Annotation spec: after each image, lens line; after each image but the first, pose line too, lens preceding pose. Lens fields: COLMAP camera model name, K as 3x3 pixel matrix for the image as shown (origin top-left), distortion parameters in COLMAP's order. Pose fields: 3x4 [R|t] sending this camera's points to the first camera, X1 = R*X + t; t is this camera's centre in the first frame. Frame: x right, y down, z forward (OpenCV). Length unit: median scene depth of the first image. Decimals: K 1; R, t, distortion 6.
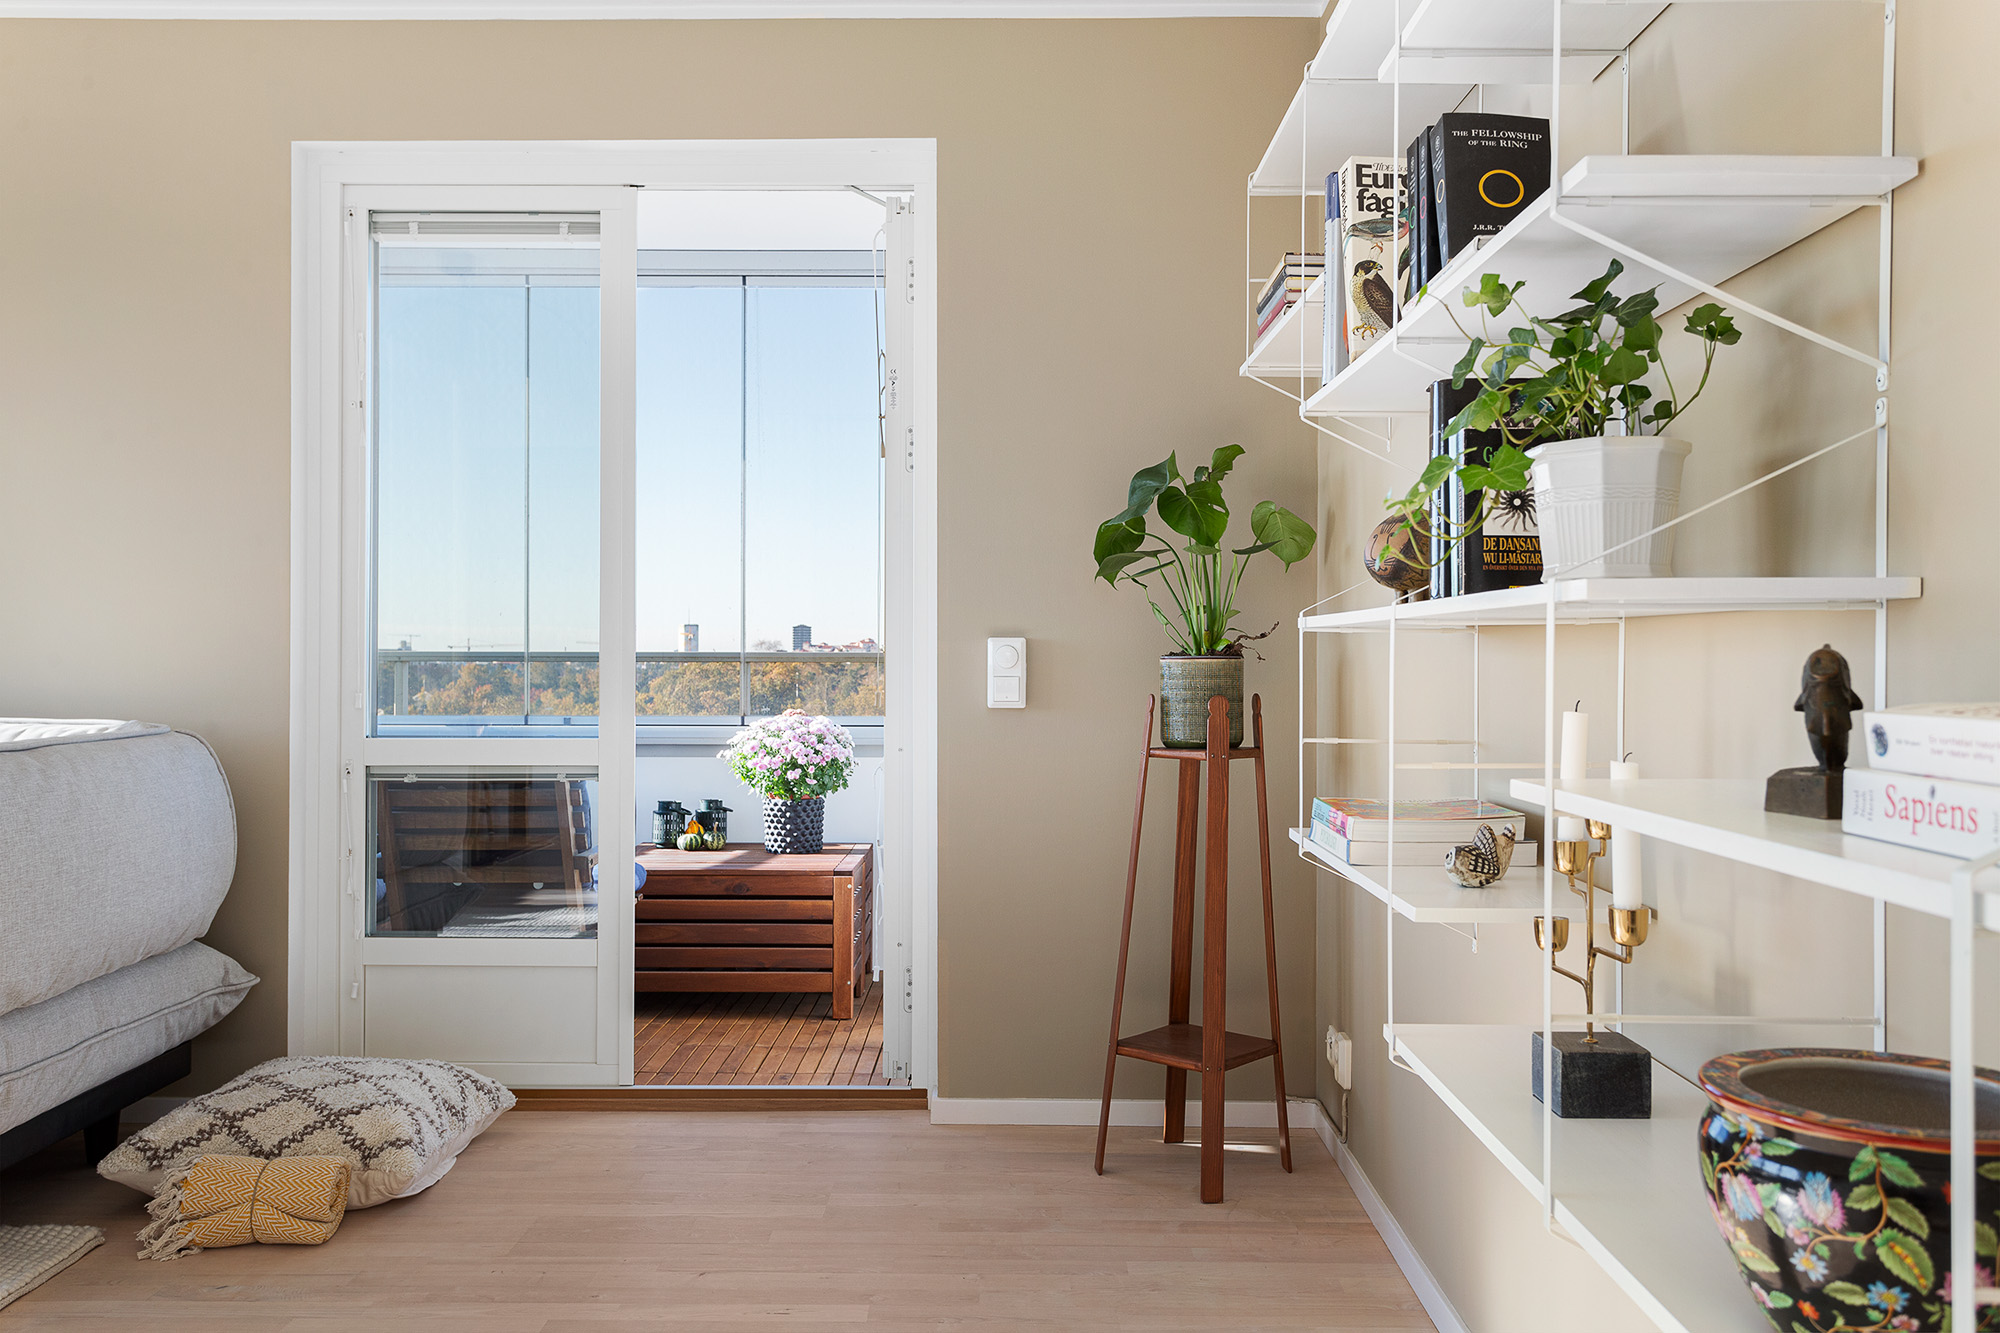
lens RADIAL K [[1665.3, 0, 998.9], [0, 1665.3, 658.9], [0, 0, 1]] dist [0.008582, 0.011325]
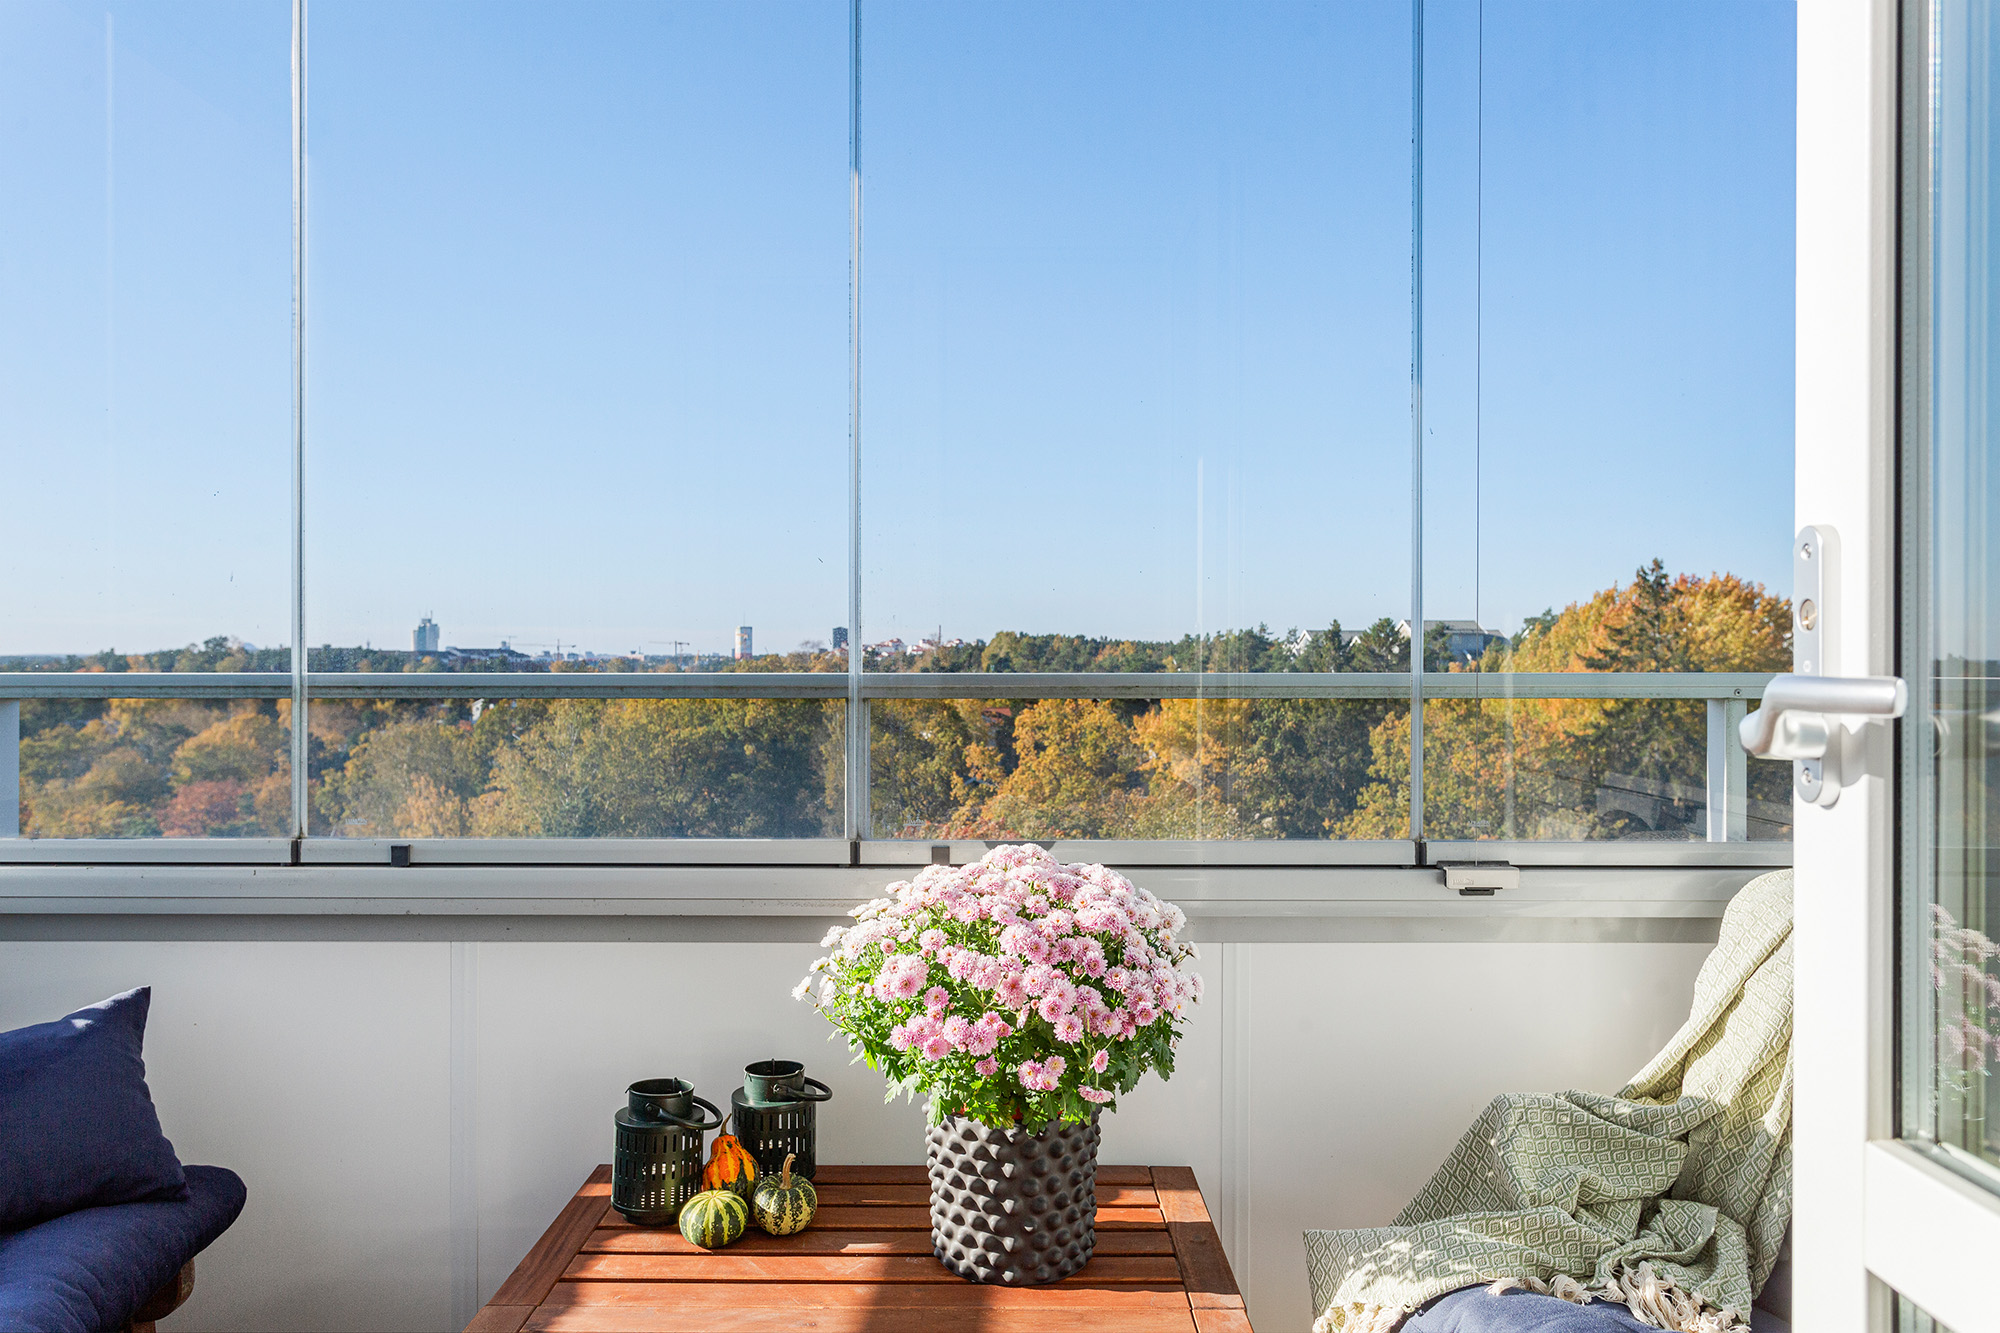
lens RADIAL K [[1387.3, 0, 987.9], [0, 1387.3, 656.5], [0, 0, 1]] dist [0.000550, 0.003835]
pose [[0.999945, -0.002998, -0.010072, -0.127418], [0.003008, 0.999995, 0.000949, -0.009302], [0.010069, -0.000979, 0.999949, 0.722313]]
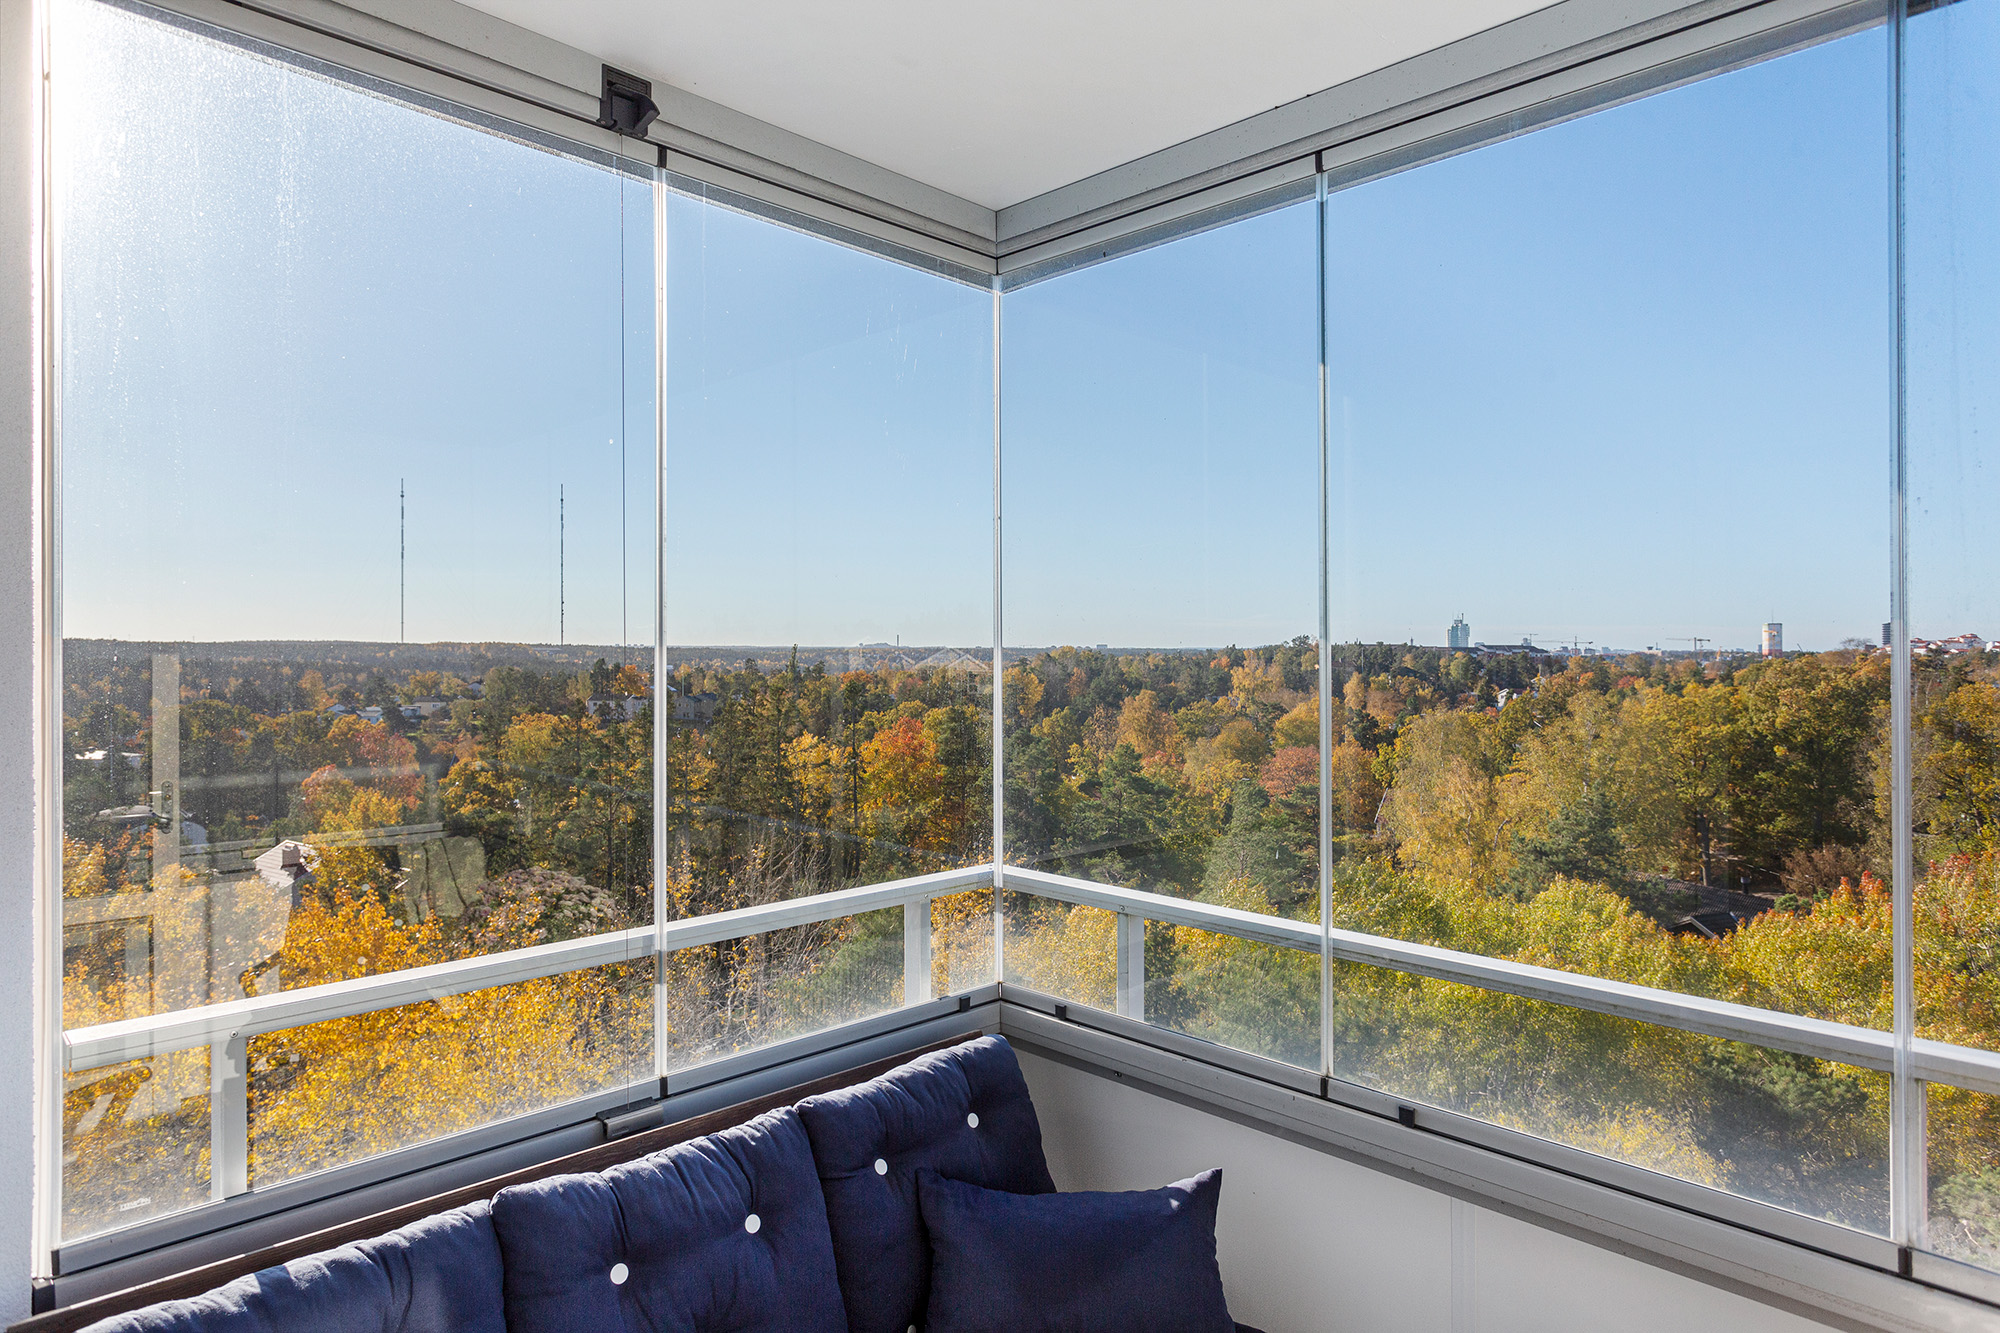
lens RADIAL K [[1153.0, 0, 992.8], [0, 1153.0, 641.7], [0, 0, 1]] dist [-0.001554, 0.003890]
pose [[0.711566, -0.009973, -0.702548, -0.127051], [0.005692, 0.999948, -0.008430, -0.094802], [0.702596, 0.002000, 0.711586, 0.745057]]
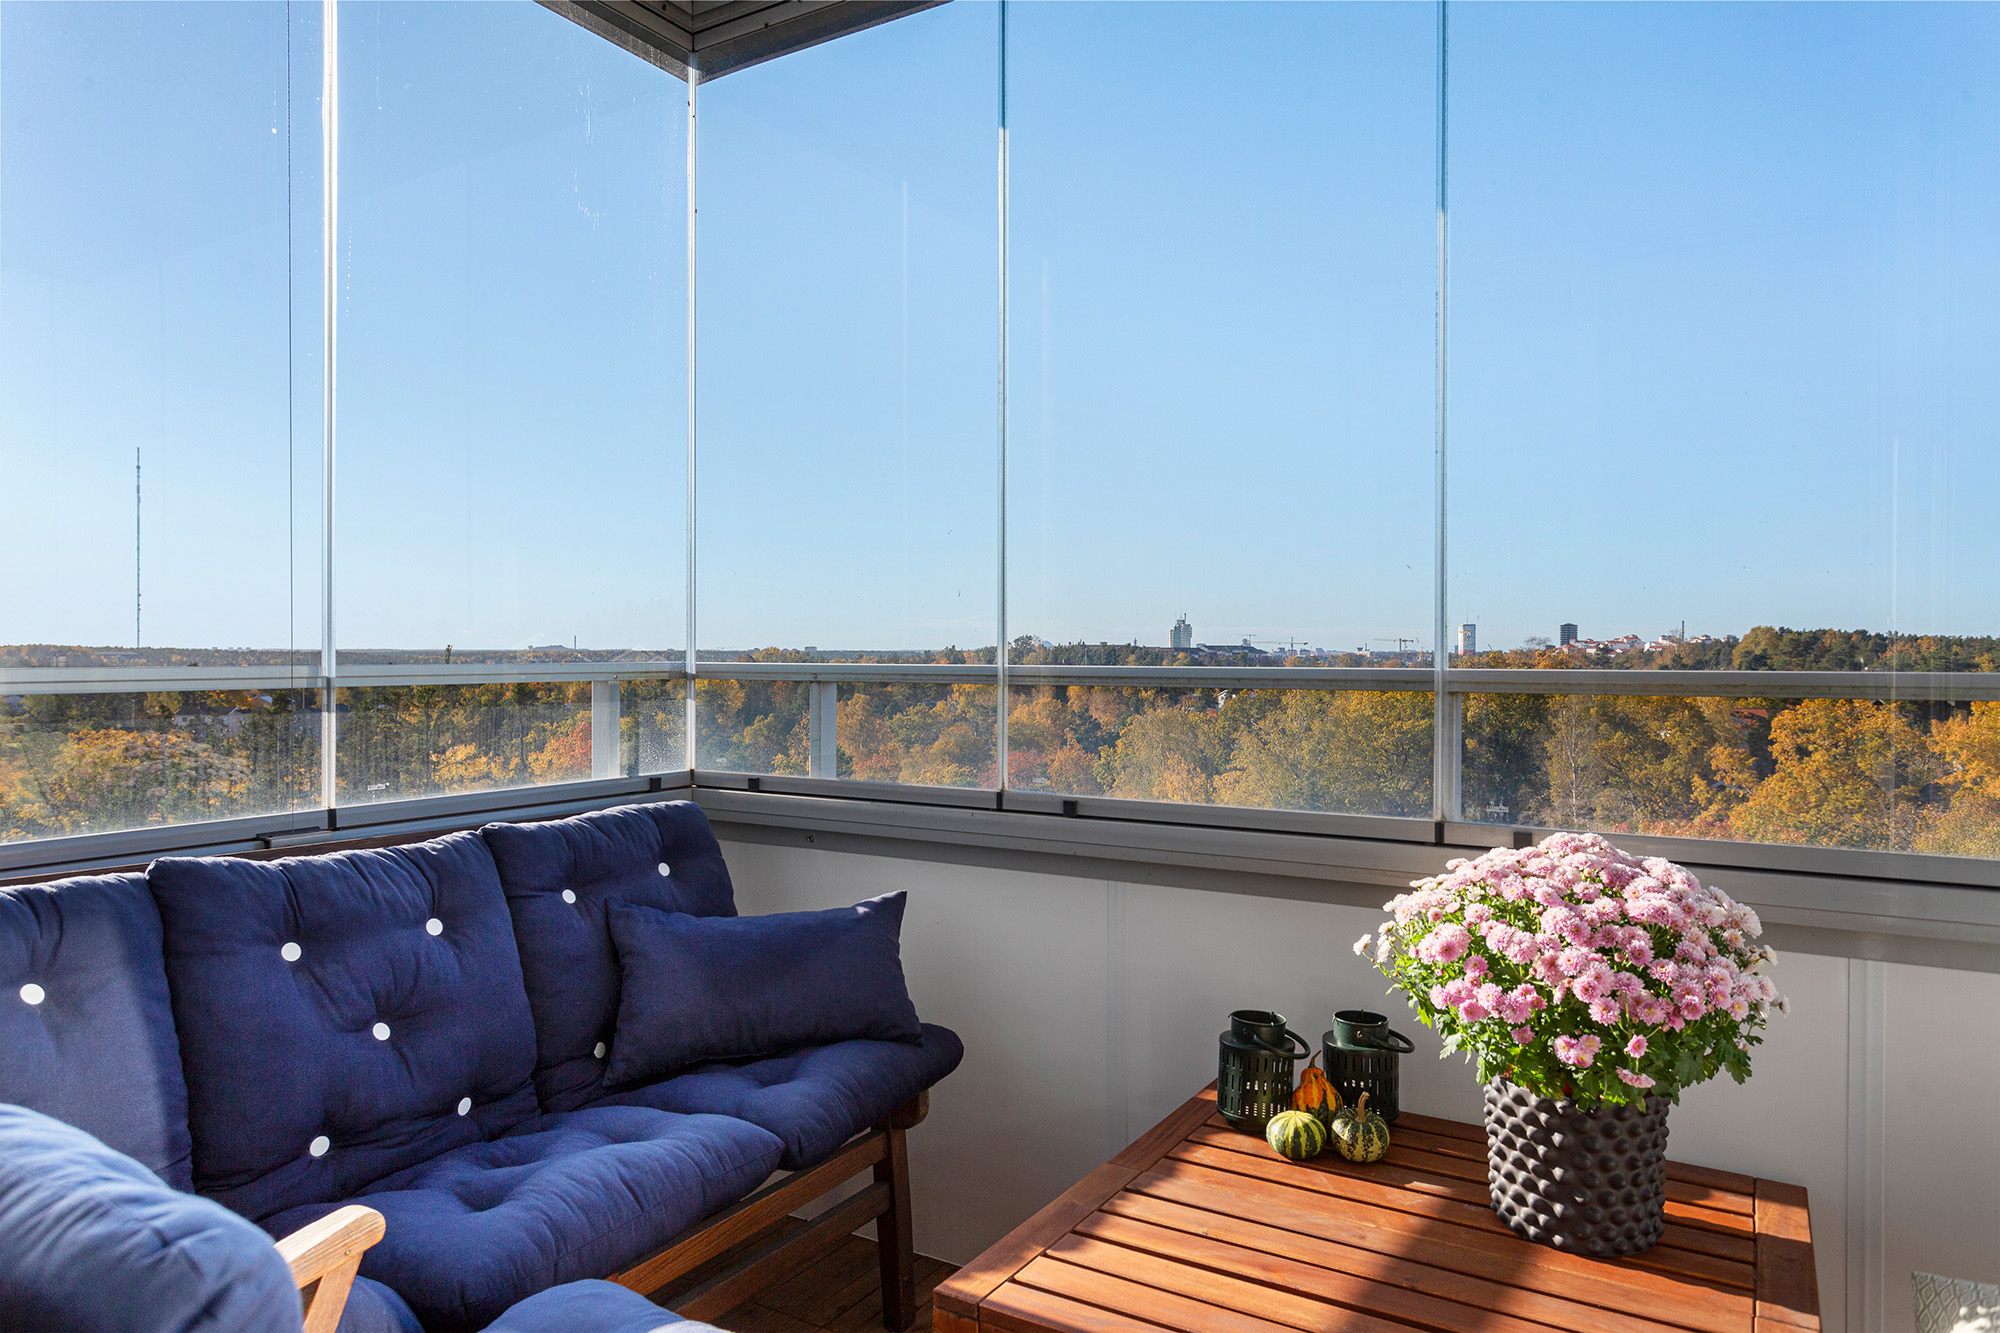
lens RADIAL K [[1269.4, 0, 981.8], [0, 1269.4, 654.4], [0, 0, 1]] dist [0.002019, 0.002474]
pose [[0.852048, -0.000256, -0.523464, -0.089556], [0.001081, 0.999999, 0.001271, -0.009373], [0.523463, -0.001648, 0.852047, 0.707162]]
